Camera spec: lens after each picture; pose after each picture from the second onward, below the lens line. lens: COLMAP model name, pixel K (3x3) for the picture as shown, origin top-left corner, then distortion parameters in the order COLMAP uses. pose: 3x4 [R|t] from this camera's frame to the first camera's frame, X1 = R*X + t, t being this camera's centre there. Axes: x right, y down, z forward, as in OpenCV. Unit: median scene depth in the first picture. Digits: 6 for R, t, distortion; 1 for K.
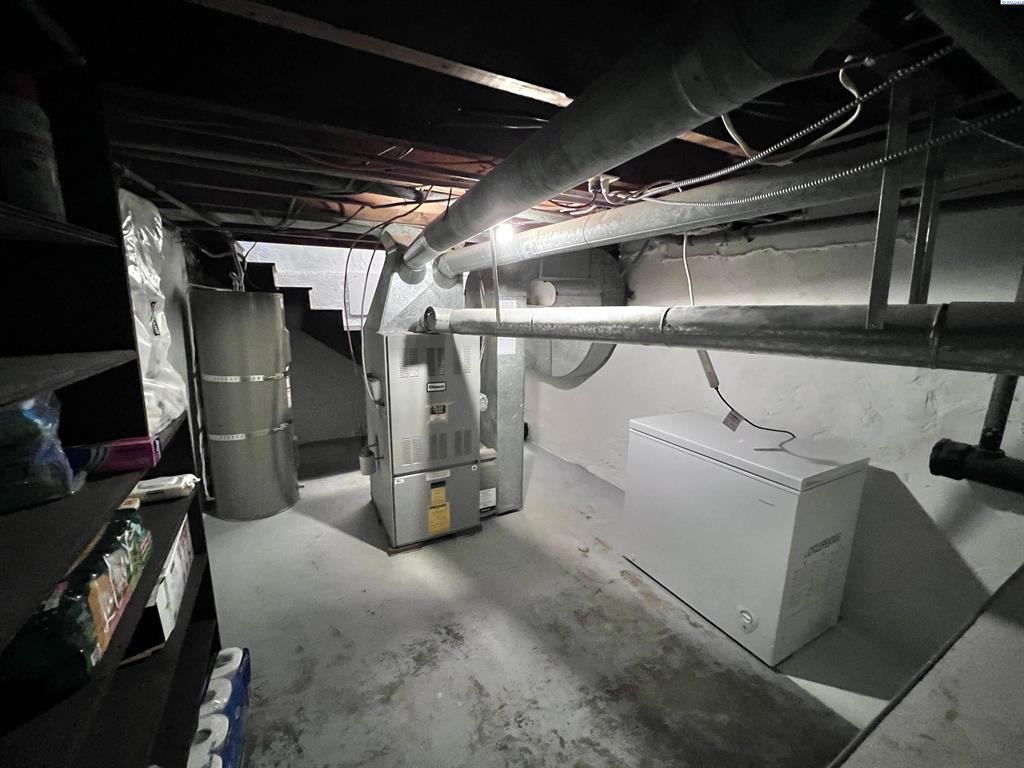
lens RADIAL K [[408.0, 0, 511.5], [0, 408.0, 383.1], [0, 0, 1]] dist [-0.000296, -0.000002]
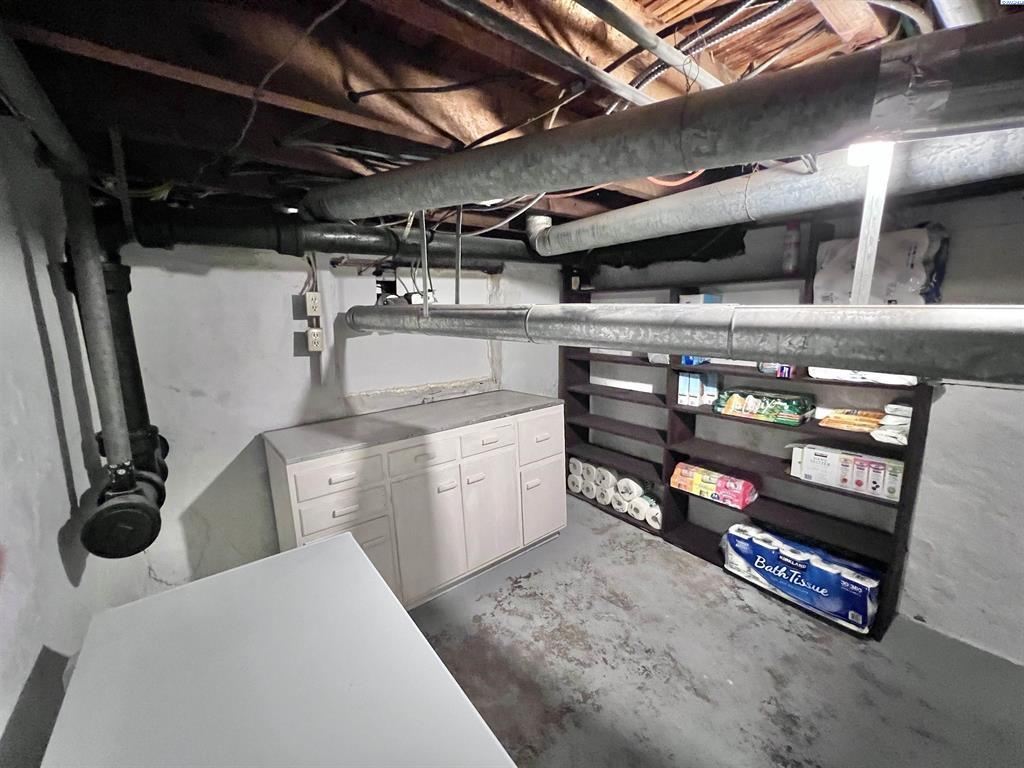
lens RADIAL K [[408.0, 0, 514.6], [0, 408.0, 383.9], [0, 0, 1]] dist [-0.000296, -0.000002]
pose [[-0.985453, 0.031311, -0.167041, 0.526003], [-0.029914, 0.935578, 0.351850, -0.290191], [0.167297, 0.351729, -0.921031, 1.654224]]
